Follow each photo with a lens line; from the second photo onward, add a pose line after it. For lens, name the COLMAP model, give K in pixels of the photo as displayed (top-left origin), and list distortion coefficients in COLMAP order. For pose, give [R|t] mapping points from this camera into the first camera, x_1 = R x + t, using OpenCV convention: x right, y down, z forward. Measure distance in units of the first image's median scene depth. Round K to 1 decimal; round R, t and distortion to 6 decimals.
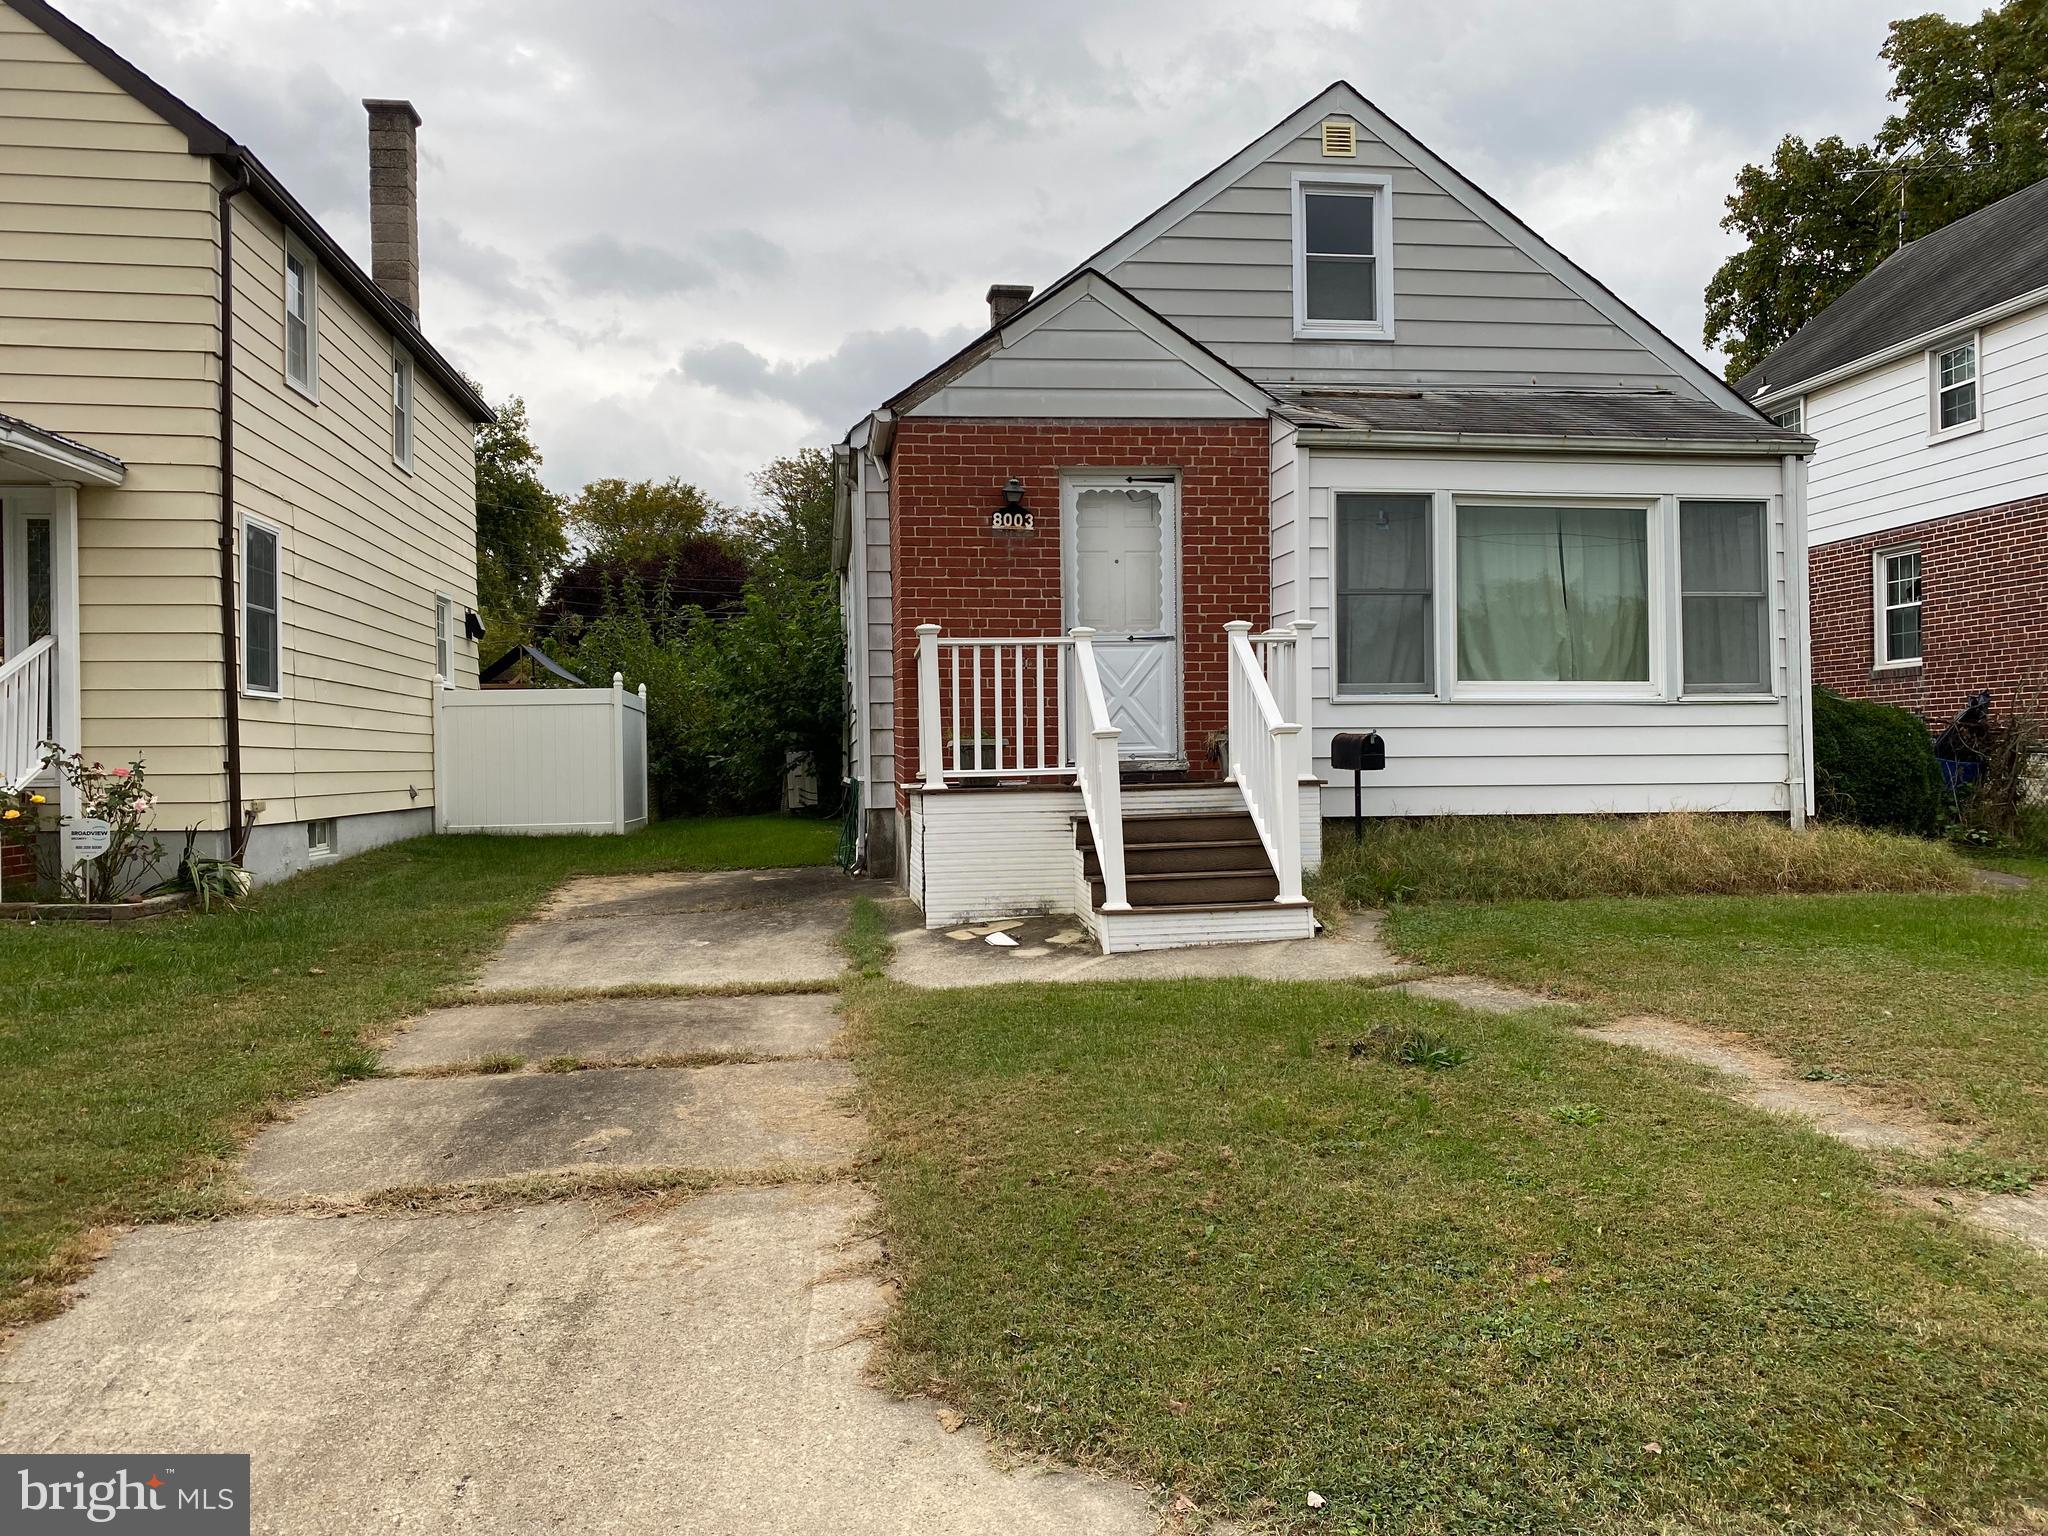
lens RADIAL K [[1423.2, 0, 1024.0], [0, 1423.2, 768.0], [0, 0, 1]] dist [0.056377, -0.028426]
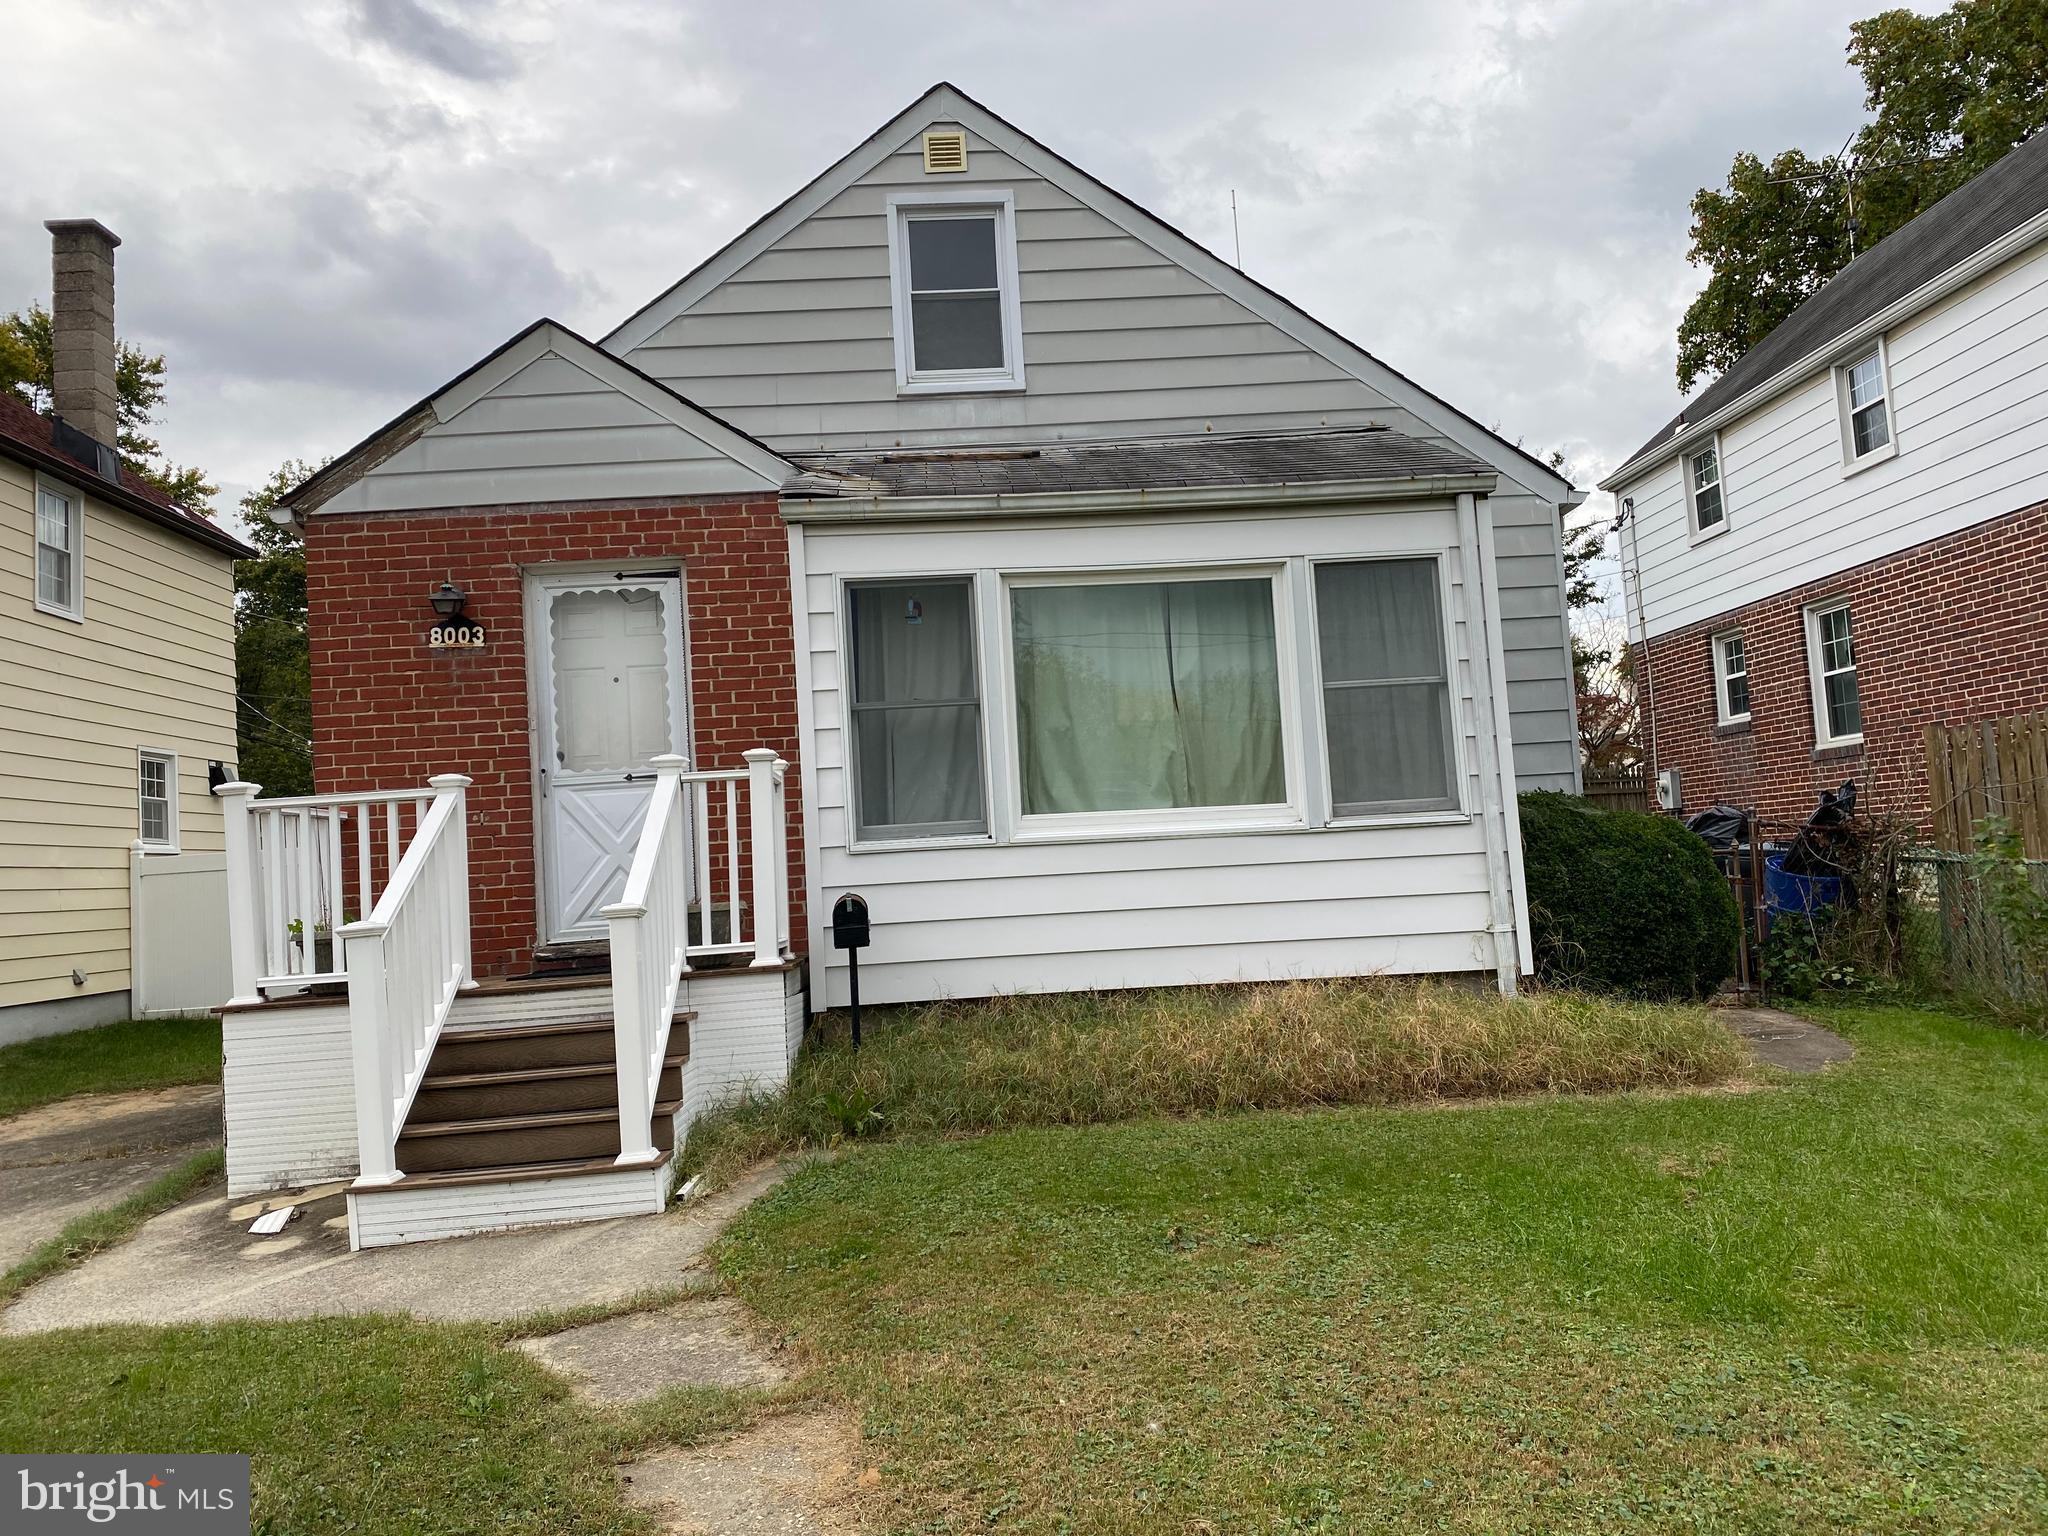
lens RADIAL K [[1423.2, 0, 1024.0], [0, 1423.2, 768.0], [0, 0, 1]] dist [0.056377, -0.028426]
pose [[0.995261, -0.050796, -0.082916, 0.355689], [0.044791, 0.996344, -0.072743, -0.029975], [0.086308, 0.068684, 0.993898, 0.244897]]
